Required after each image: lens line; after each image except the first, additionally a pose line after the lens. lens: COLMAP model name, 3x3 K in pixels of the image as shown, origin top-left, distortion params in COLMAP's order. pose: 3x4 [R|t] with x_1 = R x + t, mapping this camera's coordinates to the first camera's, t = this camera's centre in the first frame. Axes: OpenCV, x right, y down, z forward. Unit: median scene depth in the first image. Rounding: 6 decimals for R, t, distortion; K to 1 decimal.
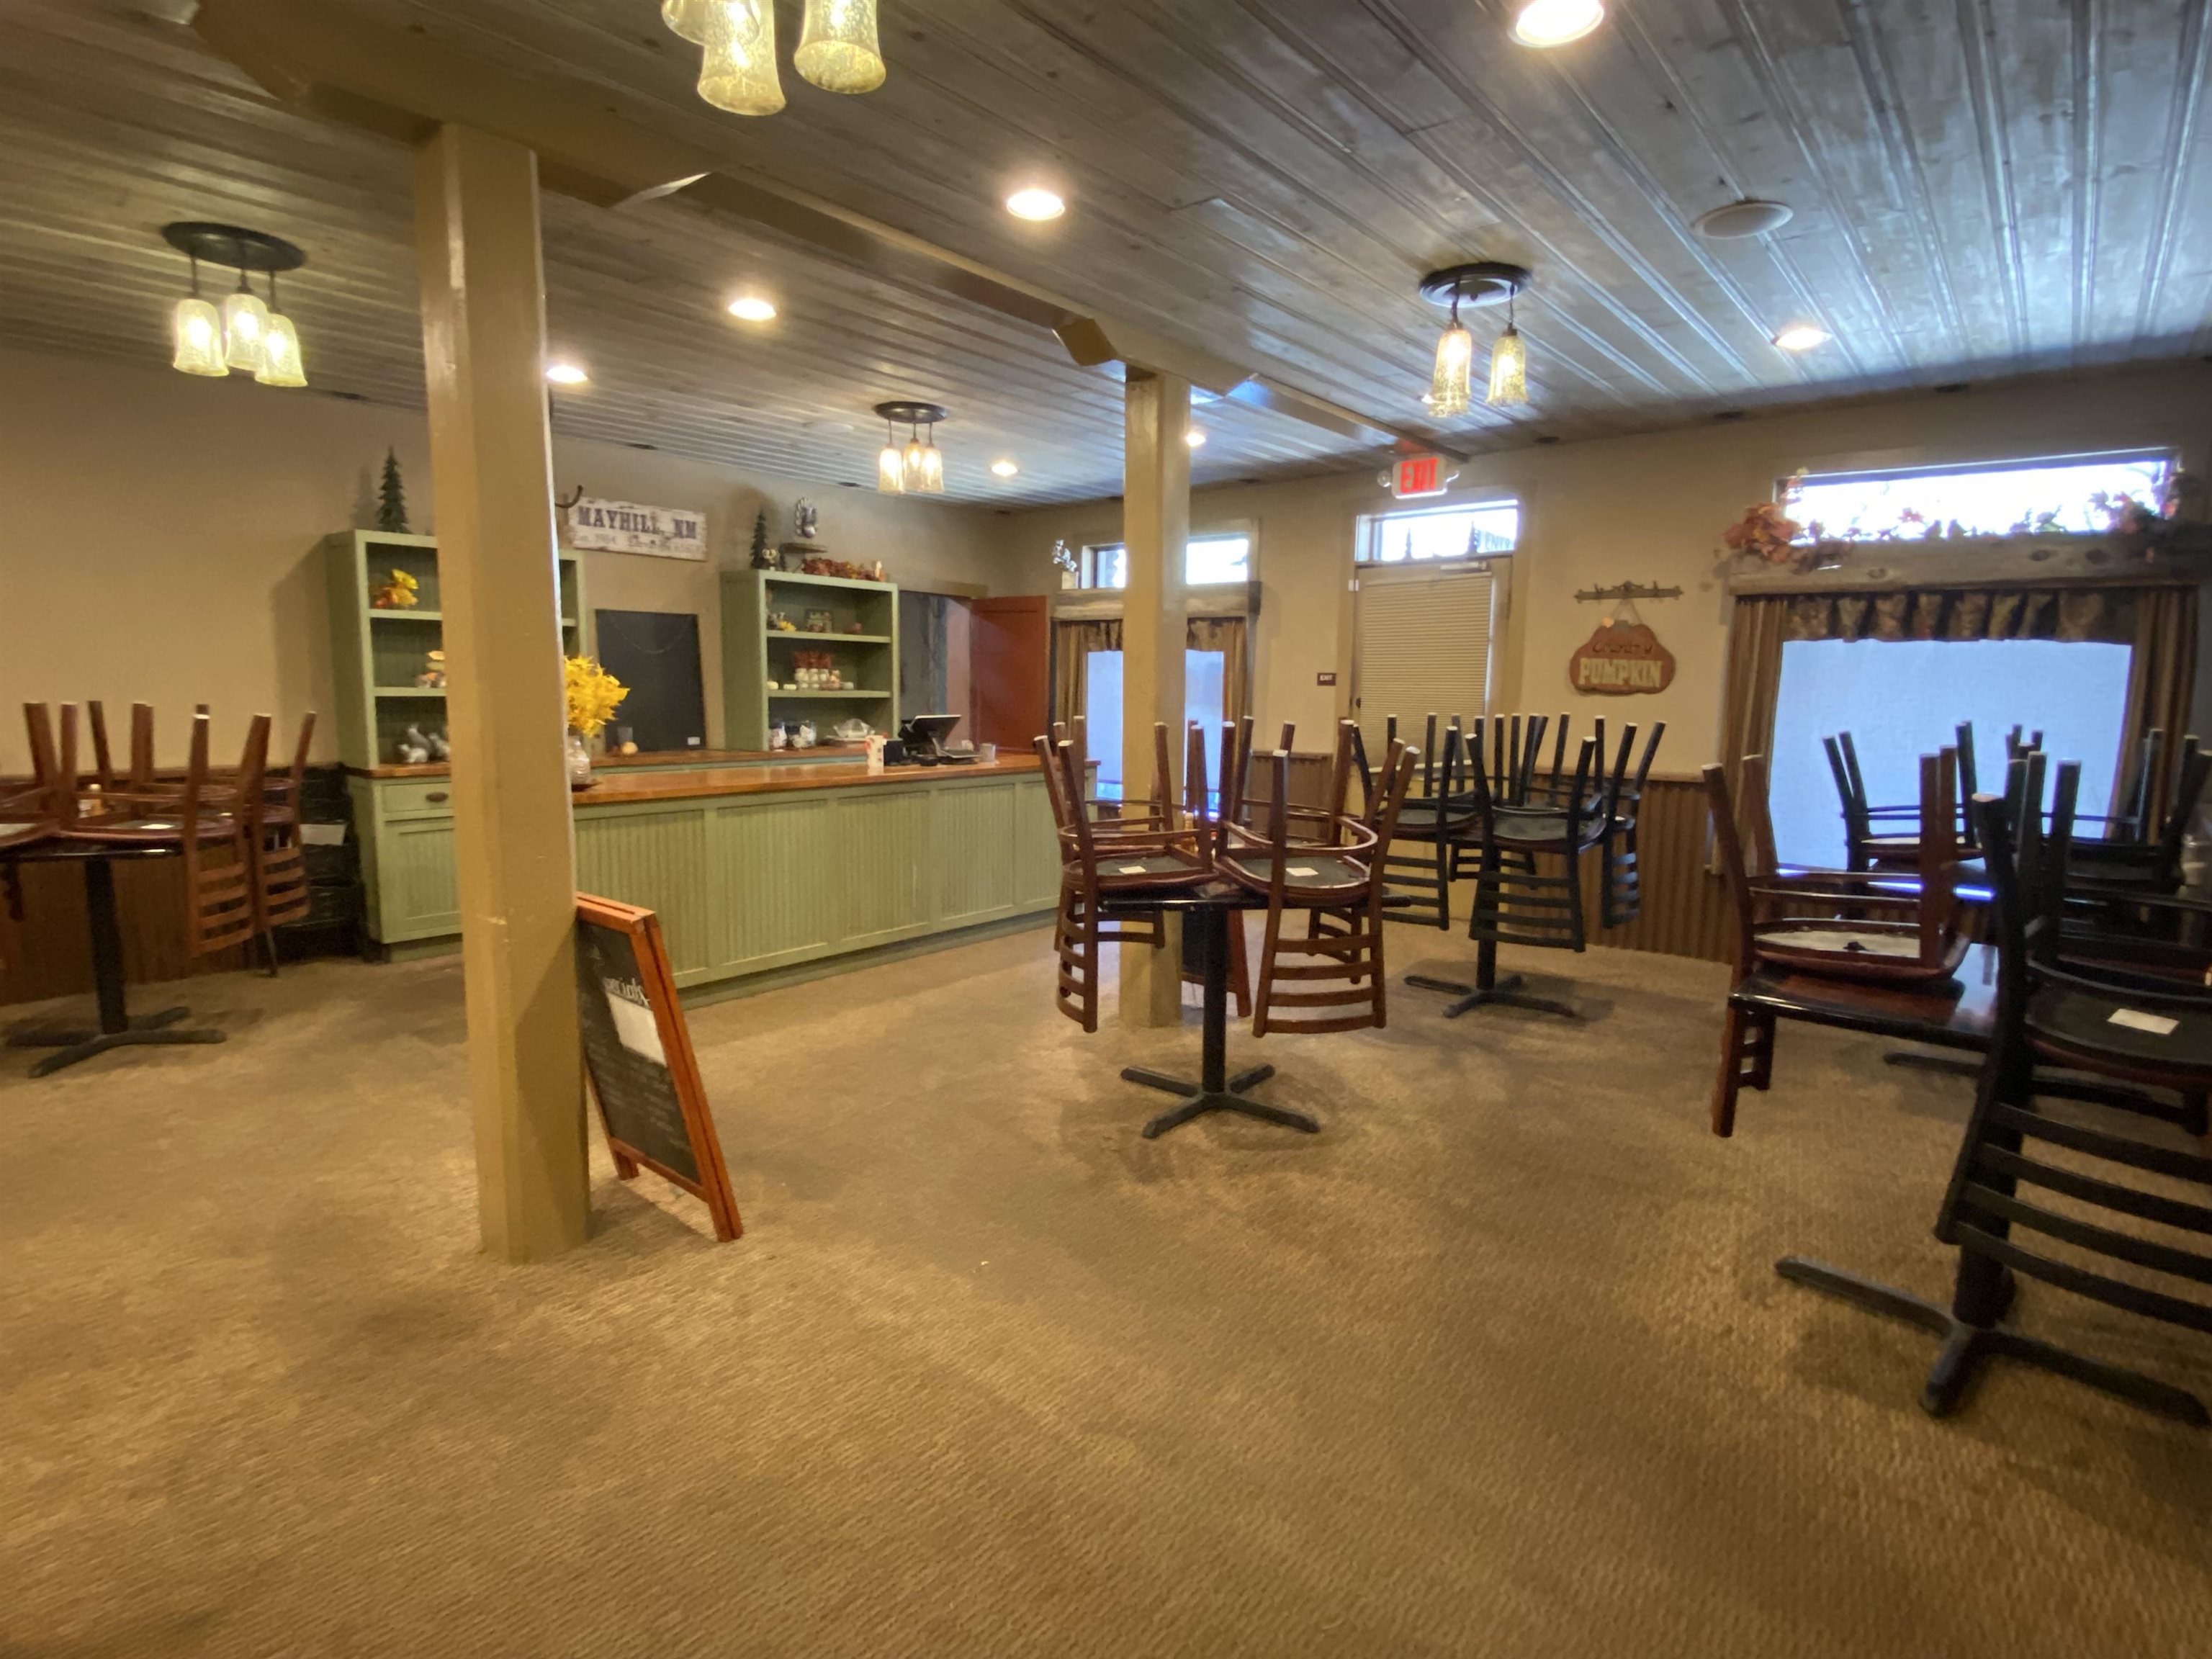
lens RADIAL K [[1118.0, 0, 1112.0], [0, 1118.0, 831.9], [0, 0, 1]] dist [0.086480, -0.105548]
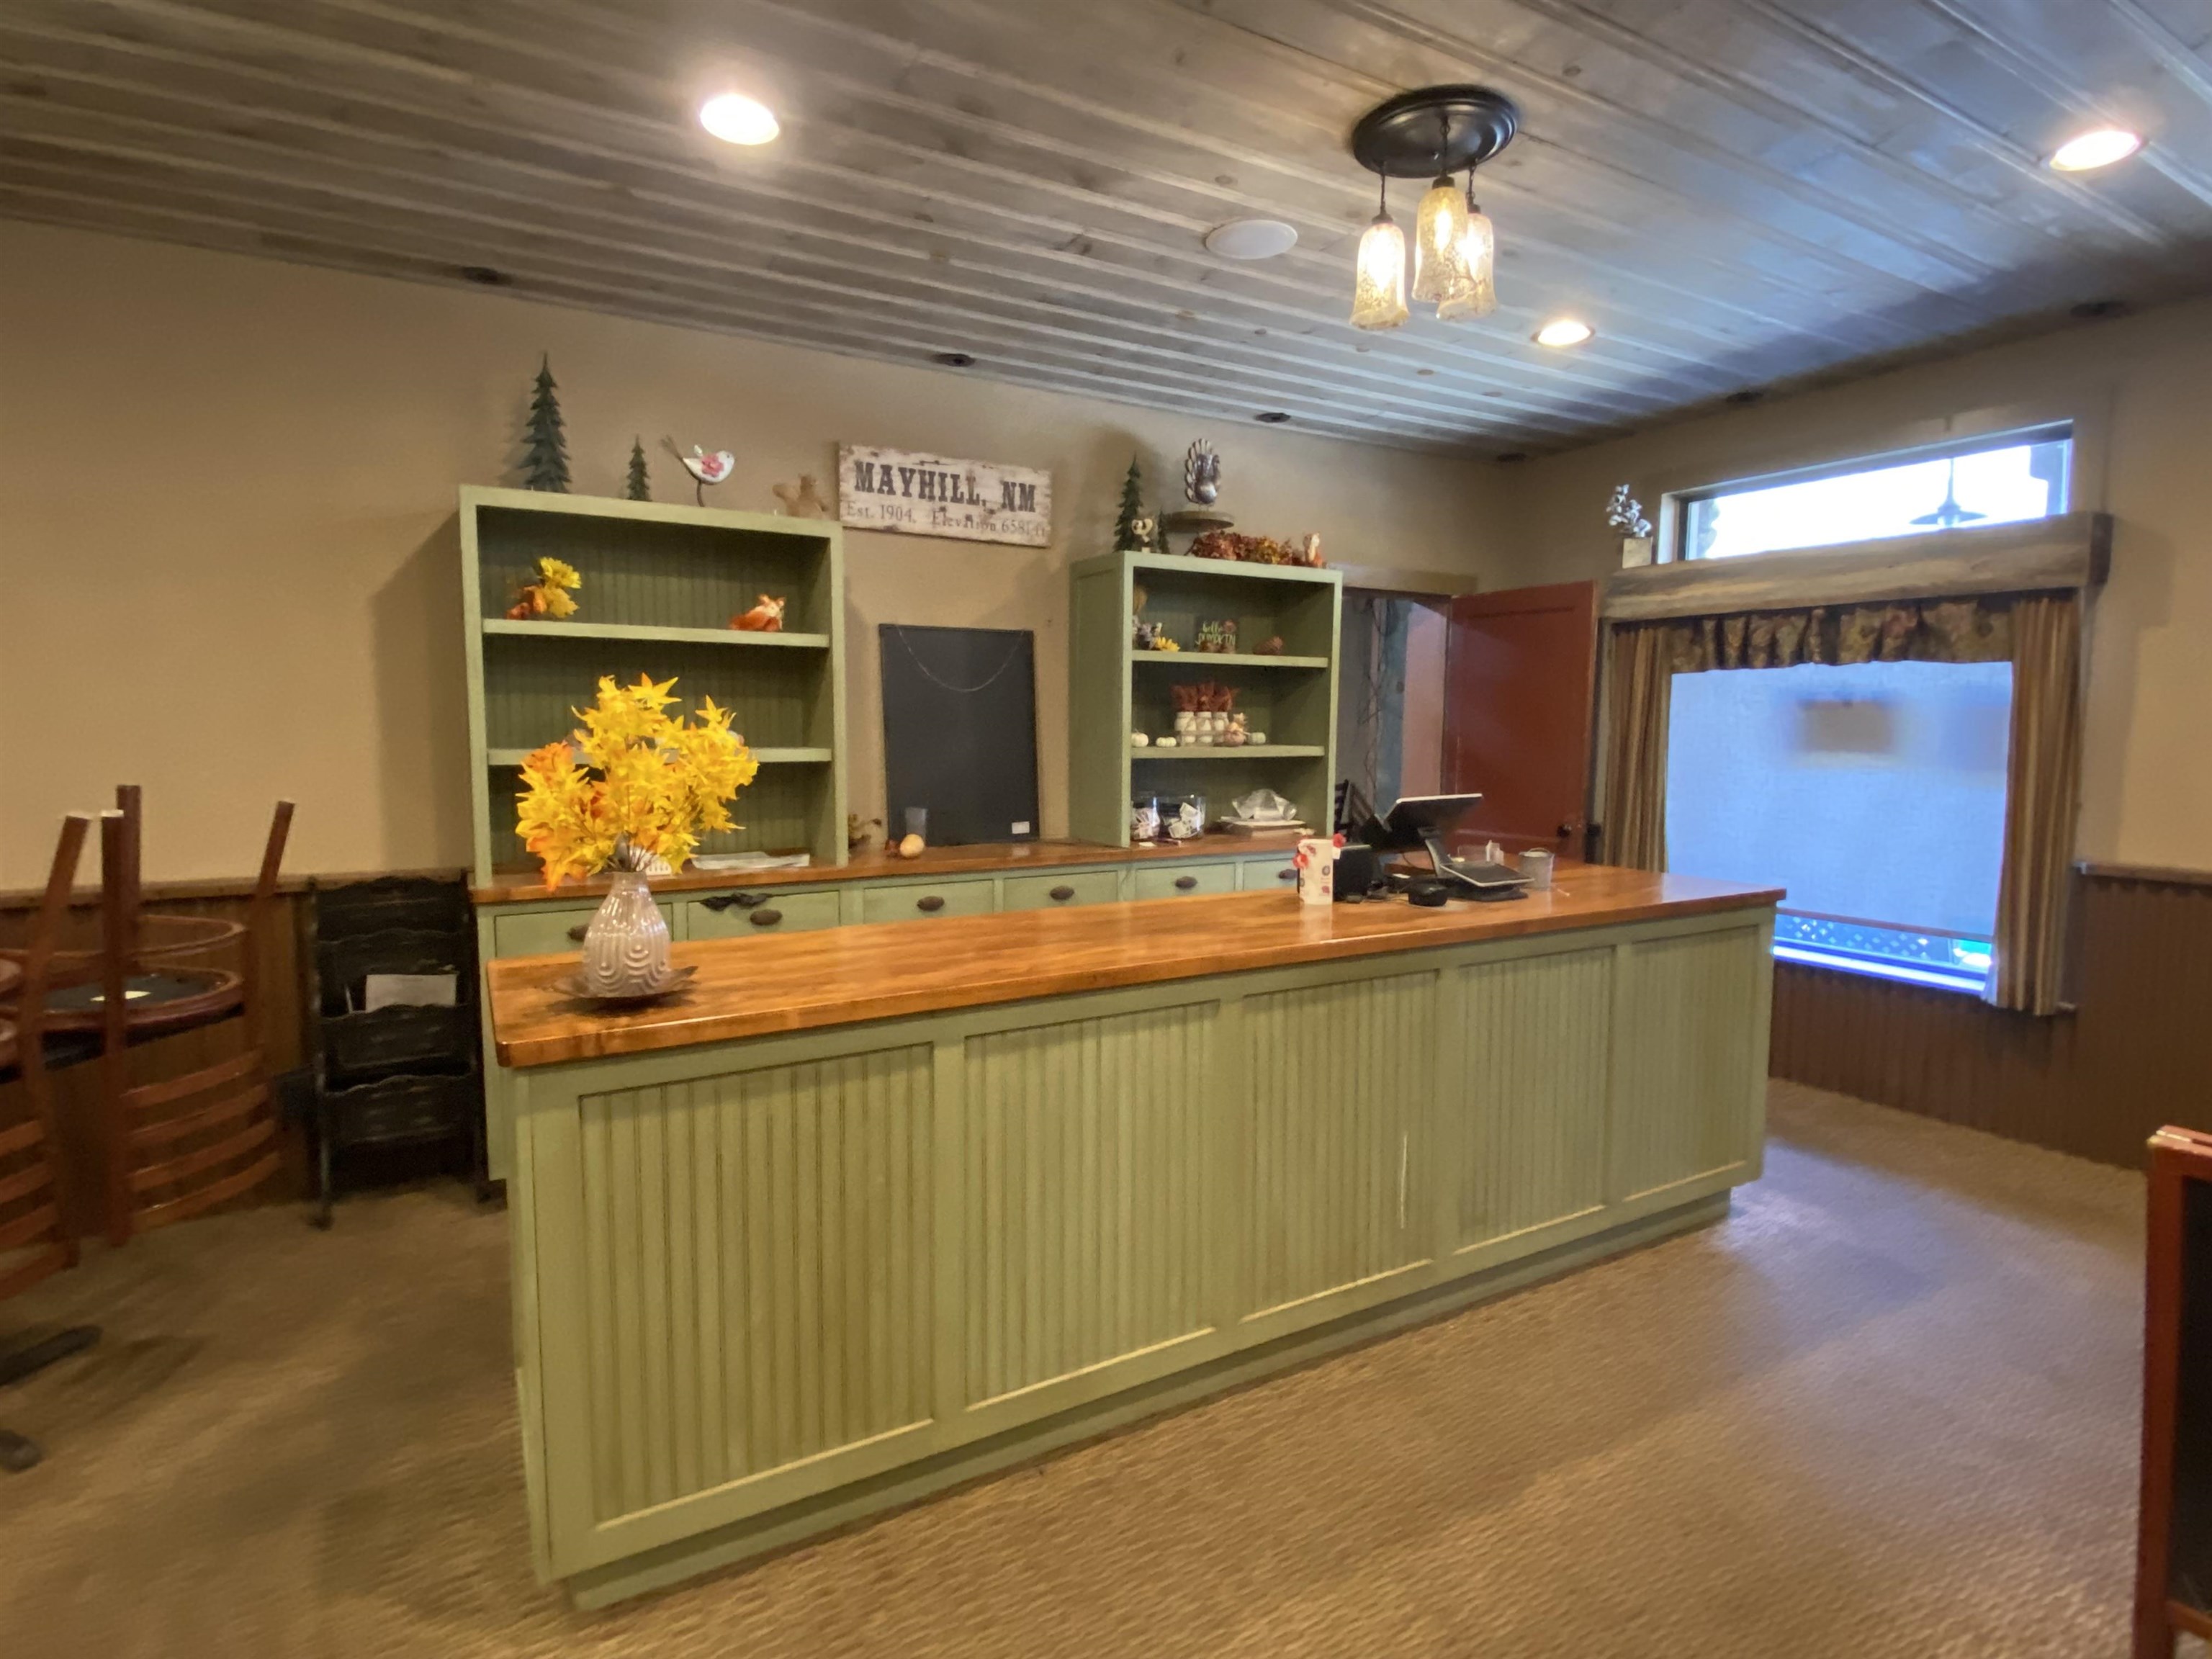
lens RADIAL K [[1118.0, 0, 1112.0], [0, 1118.0, 831.9], [0, 0, 1]] dist [0.086480, -0.105548]
pose [[0.941347, 0.019835, -0.336856, -0.108451], [-0.034484, 0.998699, -0.037560, -0.056250], [0.335672, 0.046973, 0.940807, 0.421926]]
